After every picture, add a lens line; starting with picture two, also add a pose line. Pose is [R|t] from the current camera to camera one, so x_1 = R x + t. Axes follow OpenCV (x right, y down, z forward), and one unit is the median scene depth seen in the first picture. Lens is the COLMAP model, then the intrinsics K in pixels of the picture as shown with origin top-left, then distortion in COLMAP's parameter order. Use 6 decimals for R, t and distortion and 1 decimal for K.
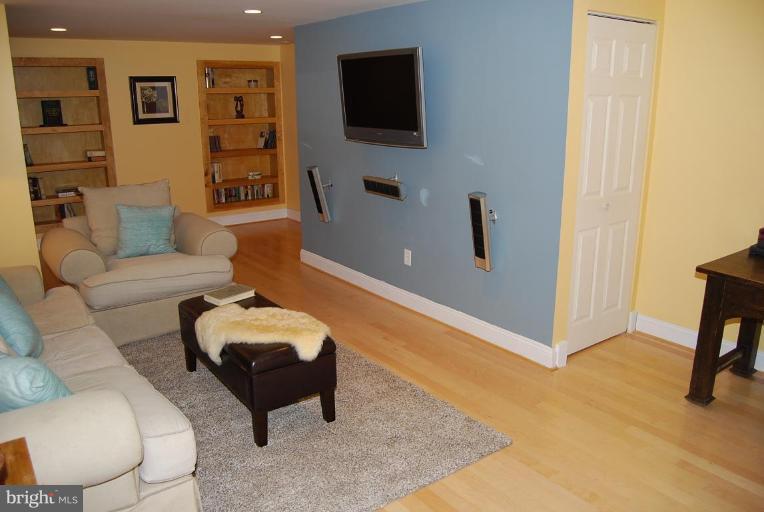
lens RADIAL K [[598.5, 0, 383.5], [0, 598.5, 255.4], [0, 0, 1]] dist [-0.066946, -0.001916]
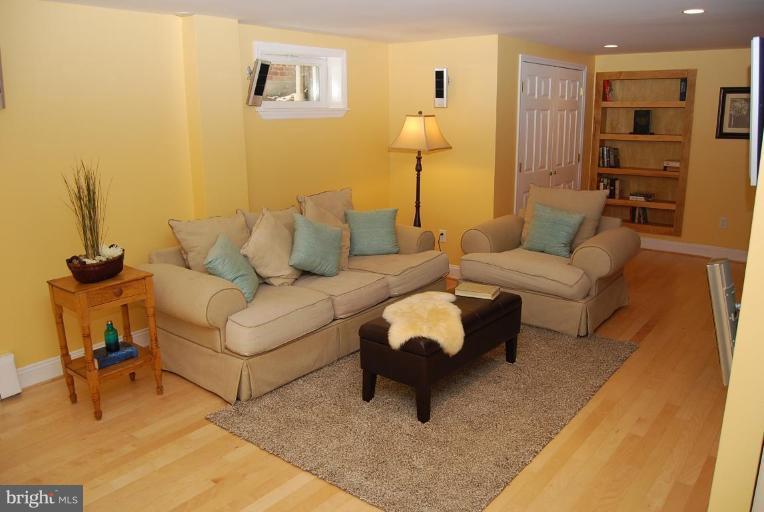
lens RADIAL K [[598.5, 0, 383.6], [0, 598.5, 257.0], [0, 0, 1]] dist [-0.066946, -0.001916]
pose [[0.265721, 0.230241, -0.936152, 0.367433], [-0.239929, 0.956302, 0.167095, -0.071147], [0.933717, 0.180209, 0.309351, 0.257891]]
